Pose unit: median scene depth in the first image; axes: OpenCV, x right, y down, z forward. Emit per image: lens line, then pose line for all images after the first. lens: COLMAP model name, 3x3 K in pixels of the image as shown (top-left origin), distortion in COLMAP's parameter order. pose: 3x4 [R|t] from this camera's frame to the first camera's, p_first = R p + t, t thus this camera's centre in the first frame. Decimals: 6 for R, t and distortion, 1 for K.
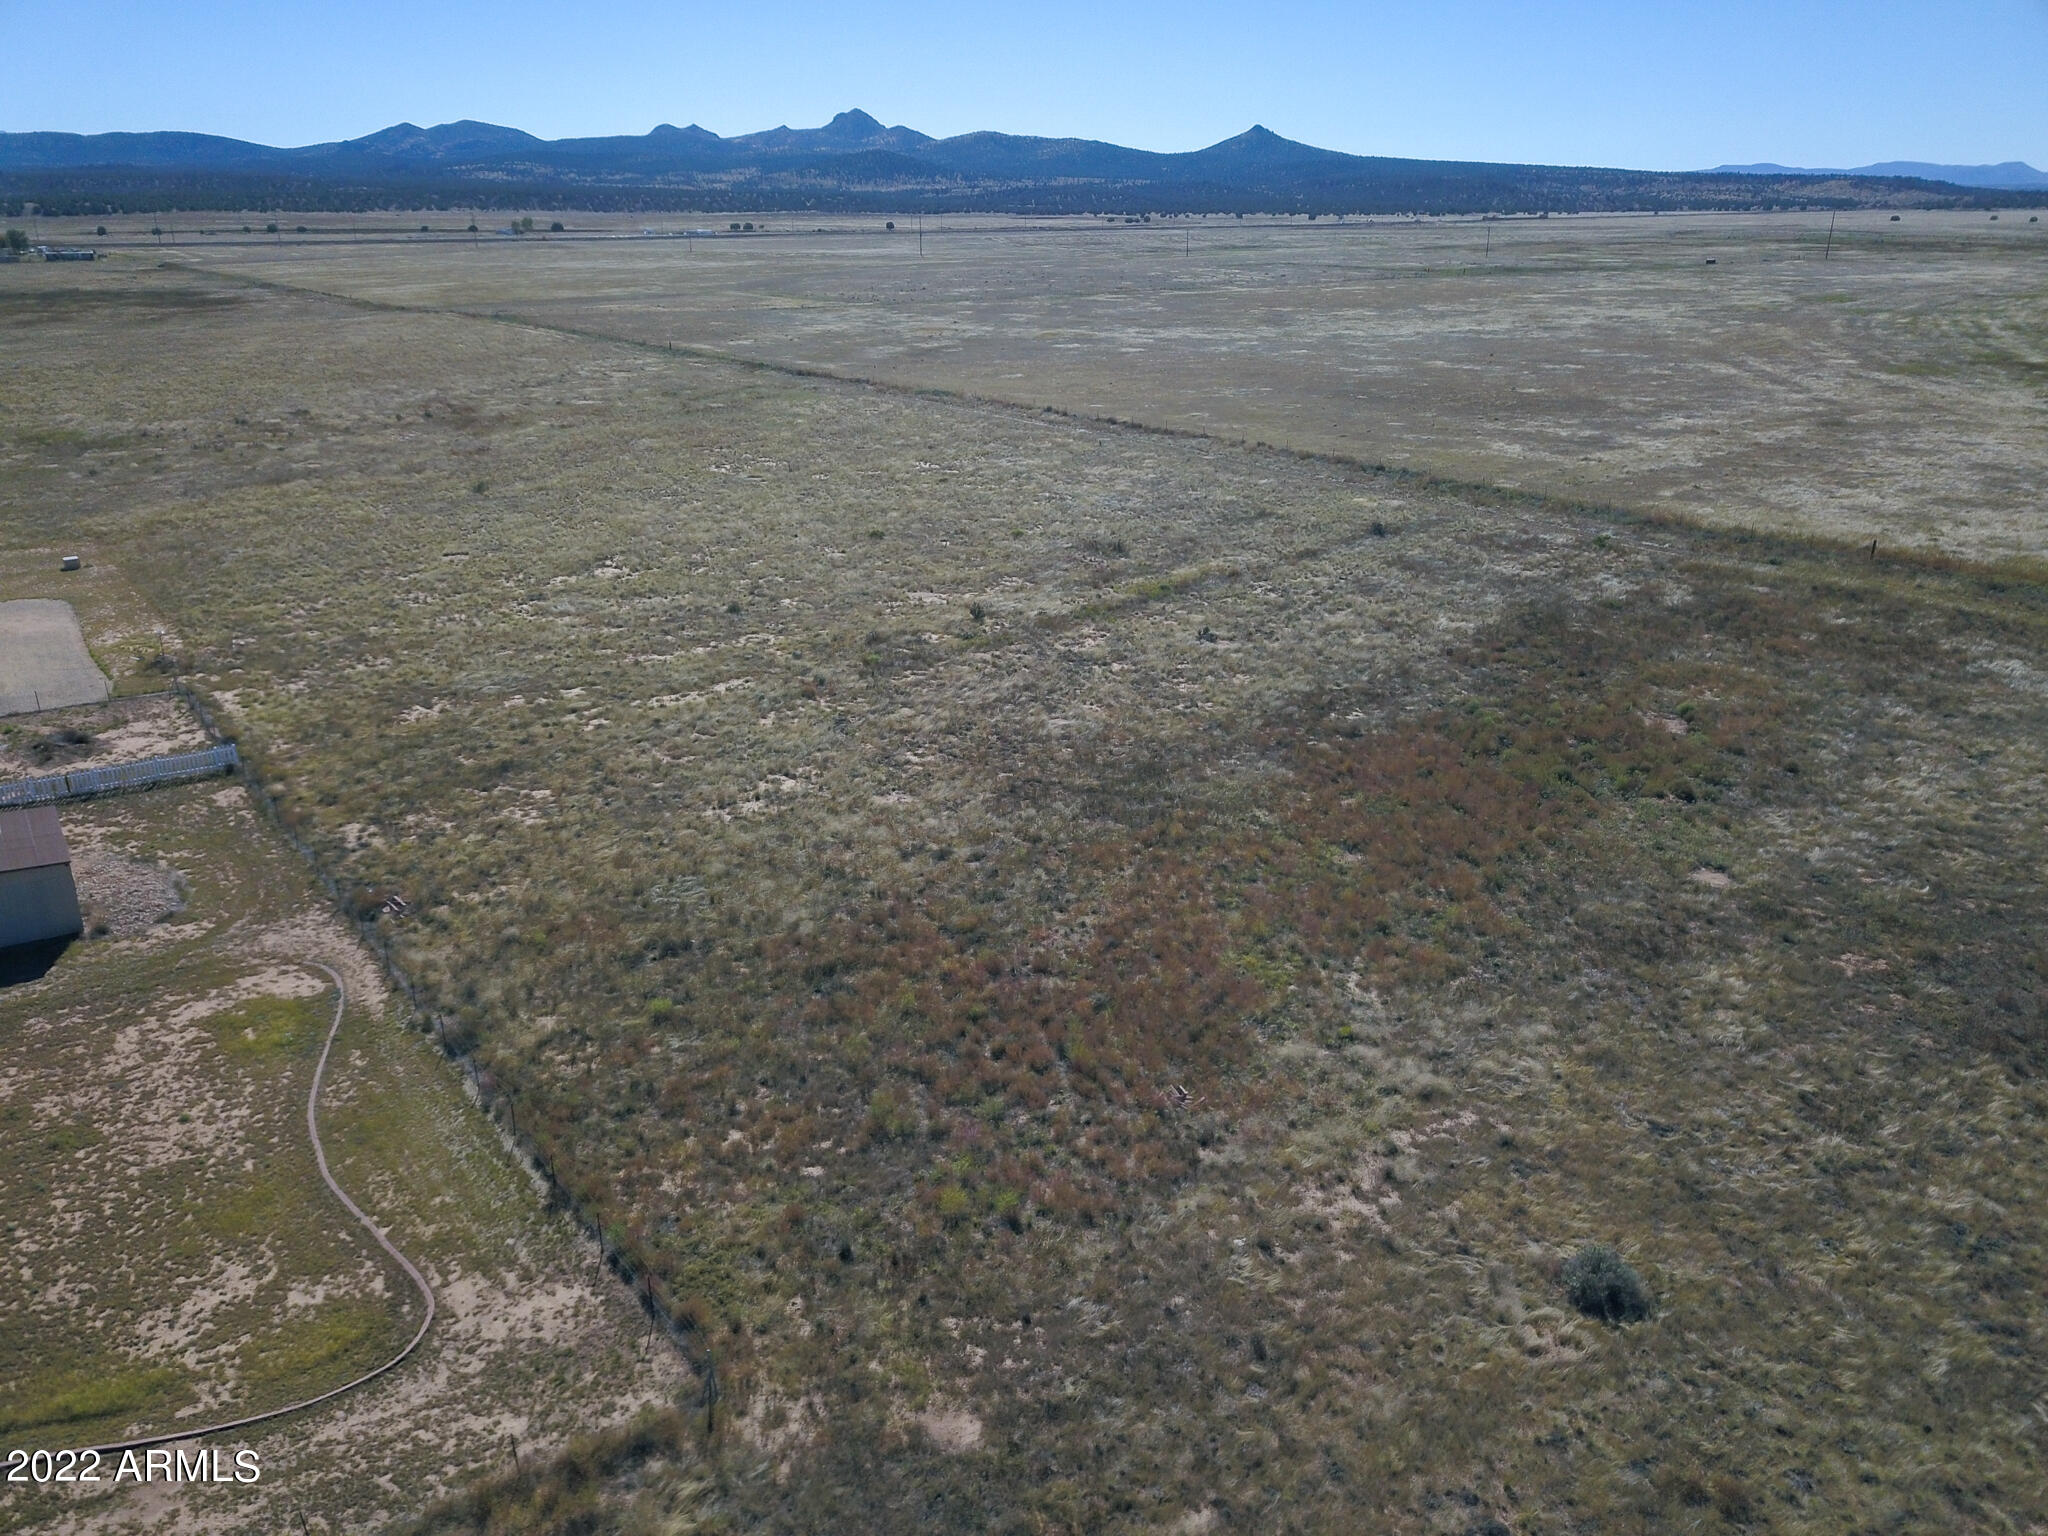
lens RADIAL K [[1530.7, 0, 983.0], [0, 1530.7, 768.5], [0, 0, 1]] dist [0.013013, -0.008537]
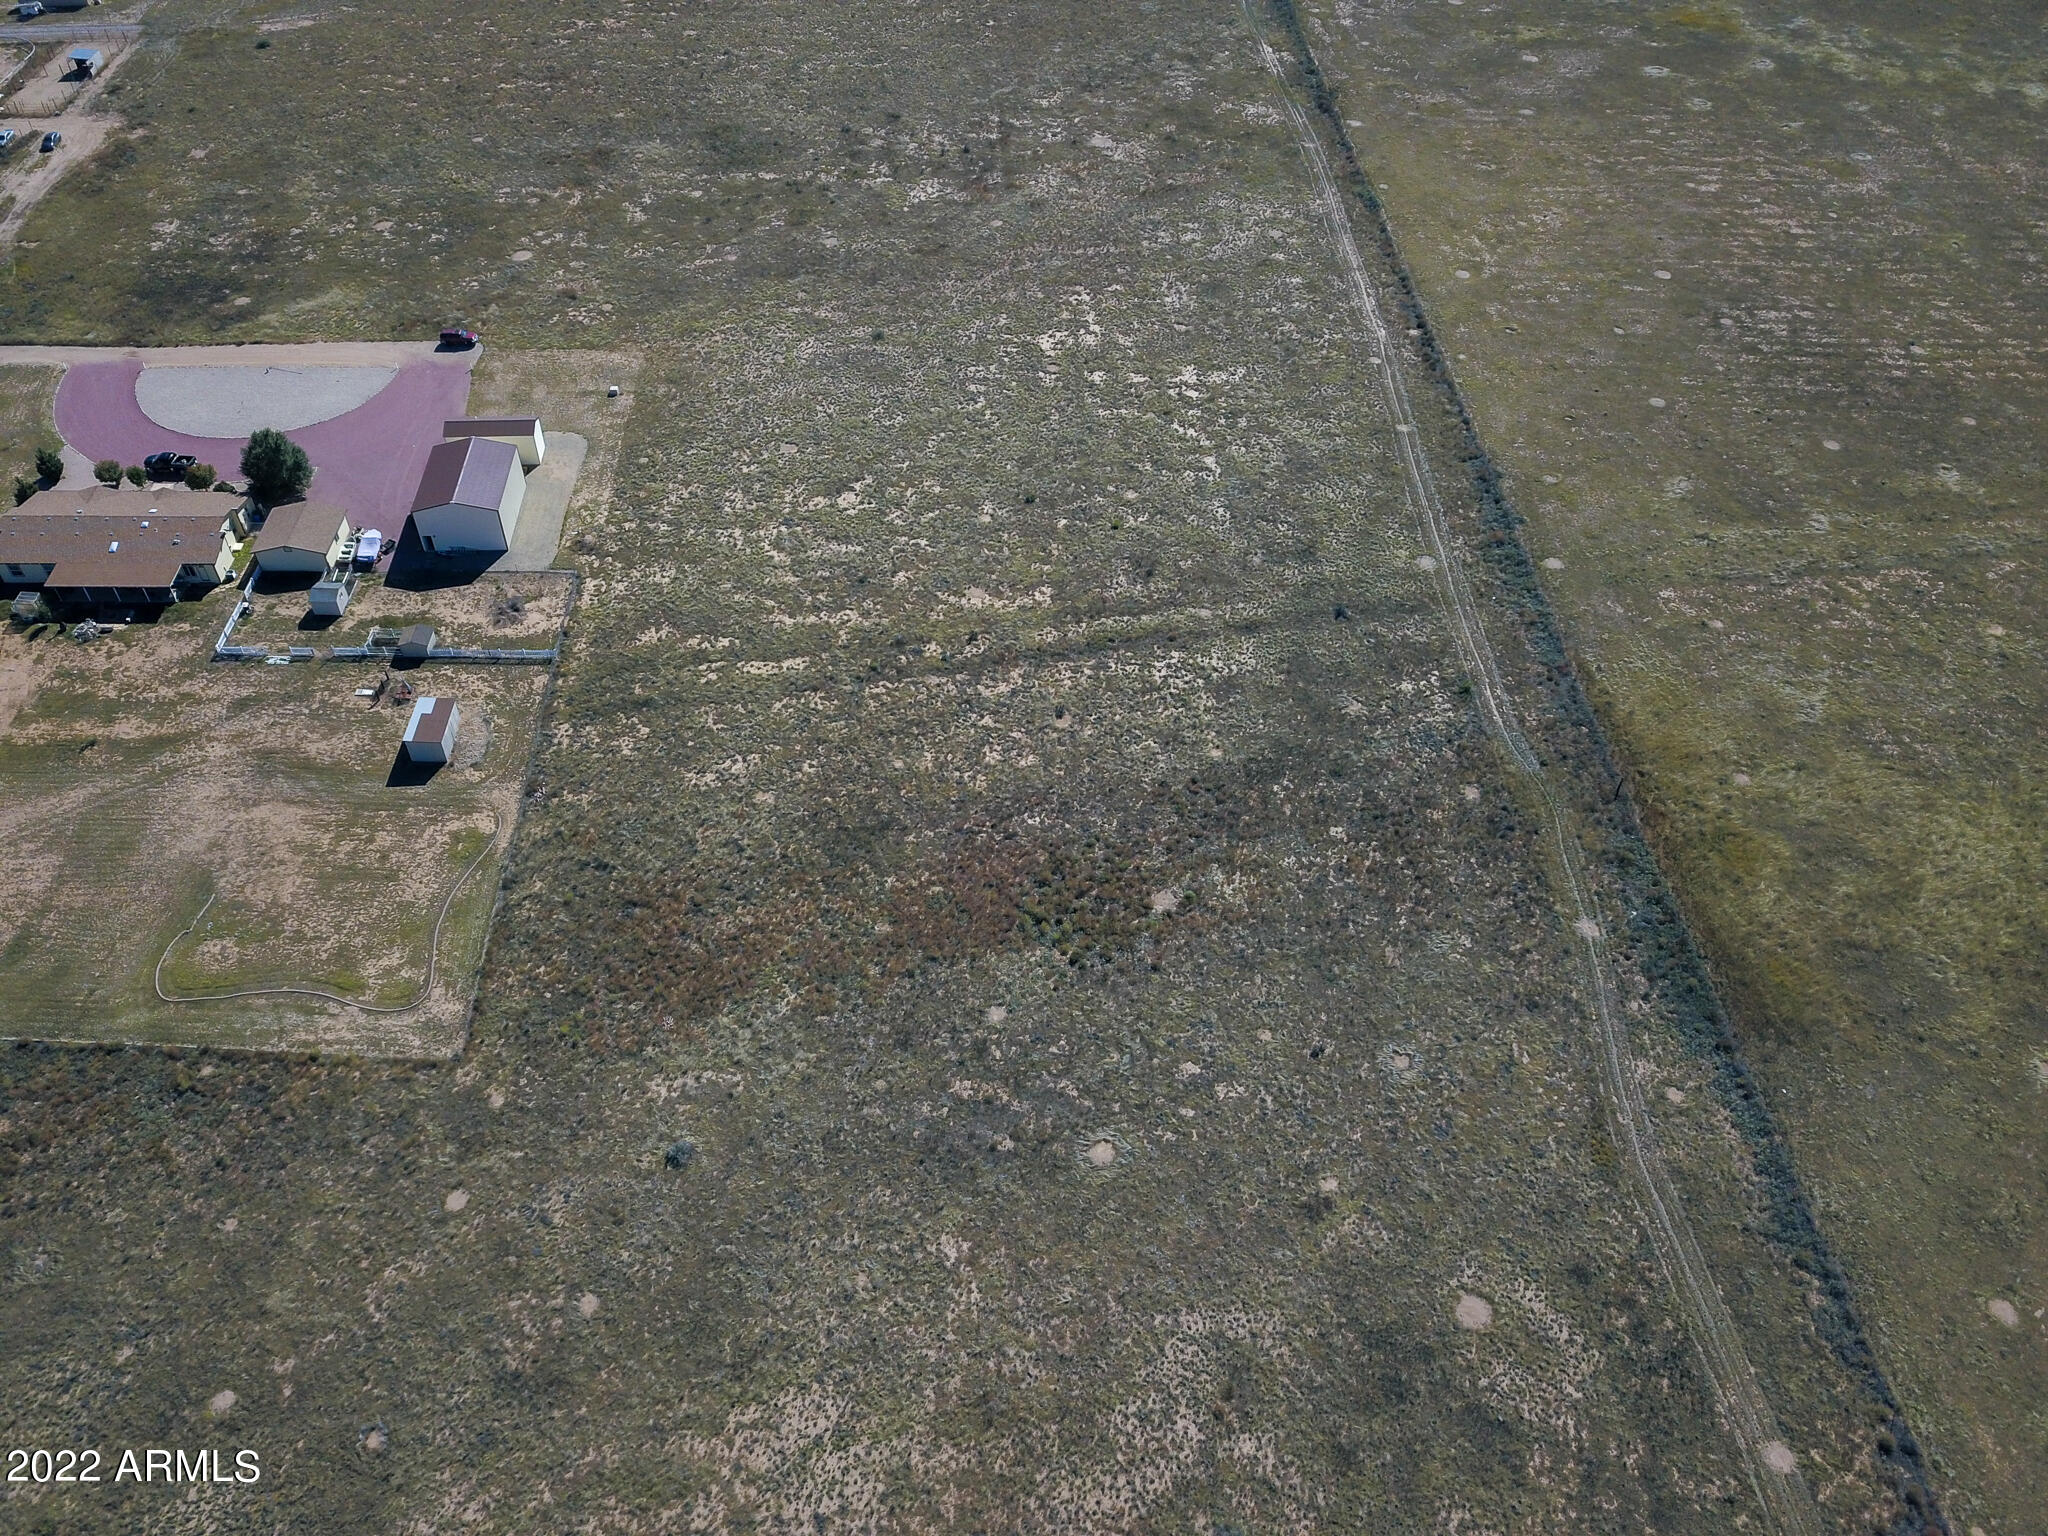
lens RADIAL K [[1530.7, 0, 1027.7], [0, 1530.7, 768.8], [0, 0, 1]] dist [0.013013, -0.008537]
pose [[0.839423, 0.393718, -0.374640, 0.753402], [-0.195153, 0.861725, 0.468344, -0.792377], [0.507232, -0.320027, 0.800187, -0.371153]]
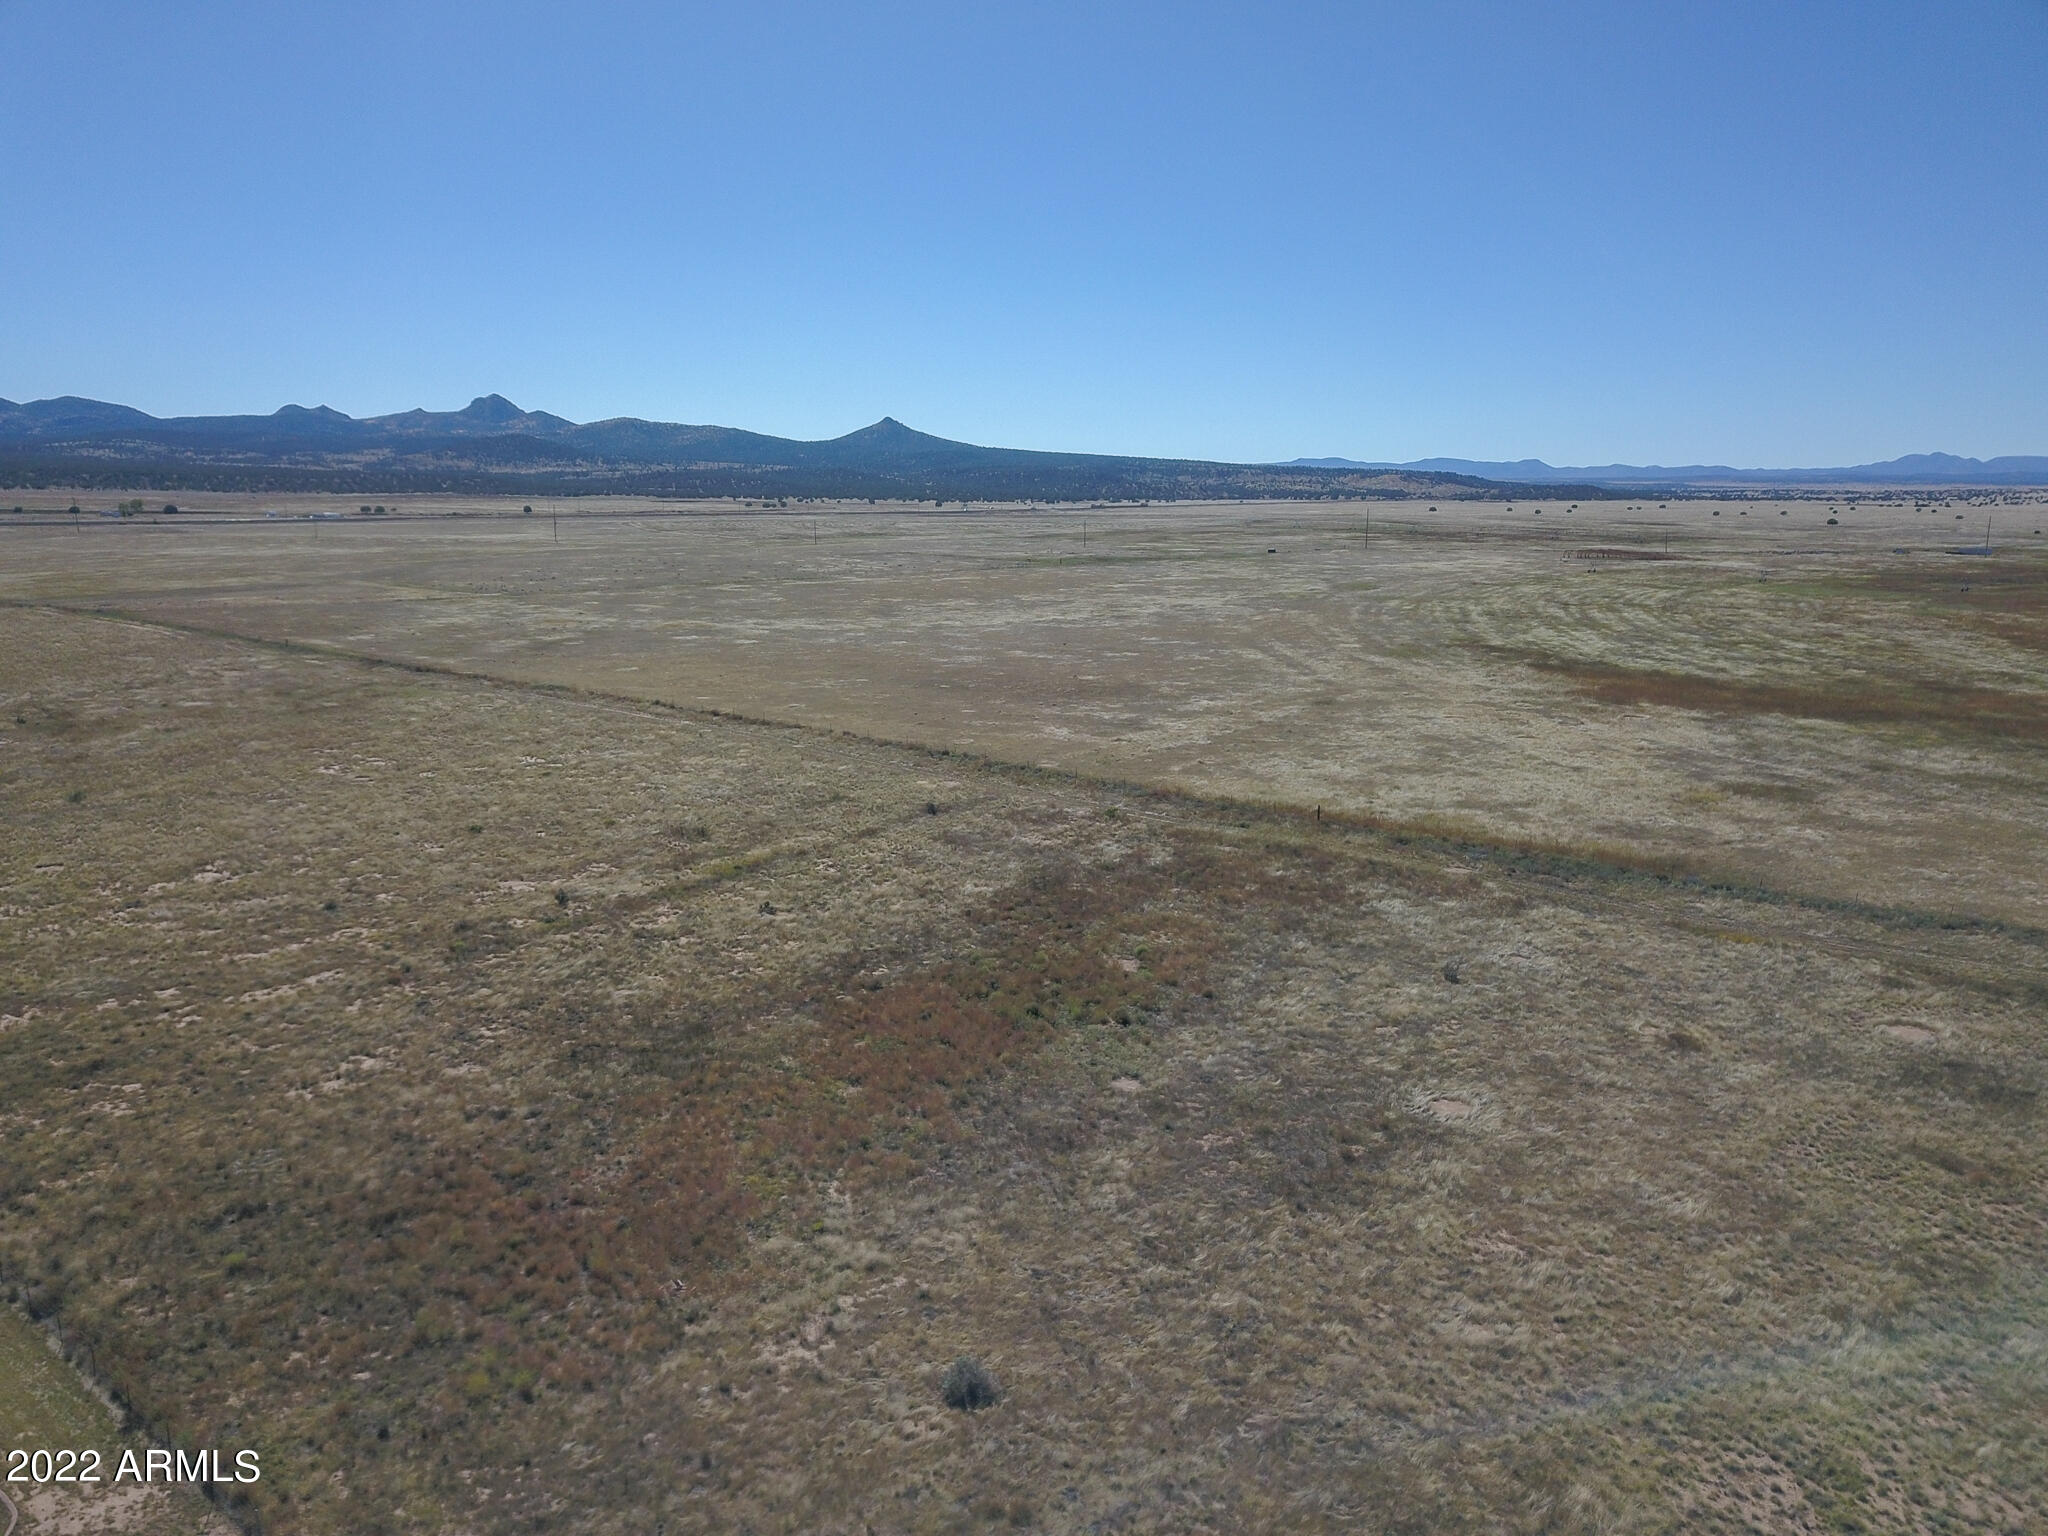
lens RADIAL K [[1530.7, 0, 964.9], [0, 1530.7, 820.8], [0, 0, 1]] dist [0.013013, -0.008537]
pose [[0.977603, -0.036884, 0.207201, 0.055061], [0.065023, 0.989290, -0.130683, 0.007208], [-0.200161, 0.141229, 0.969531, -0.156045]]
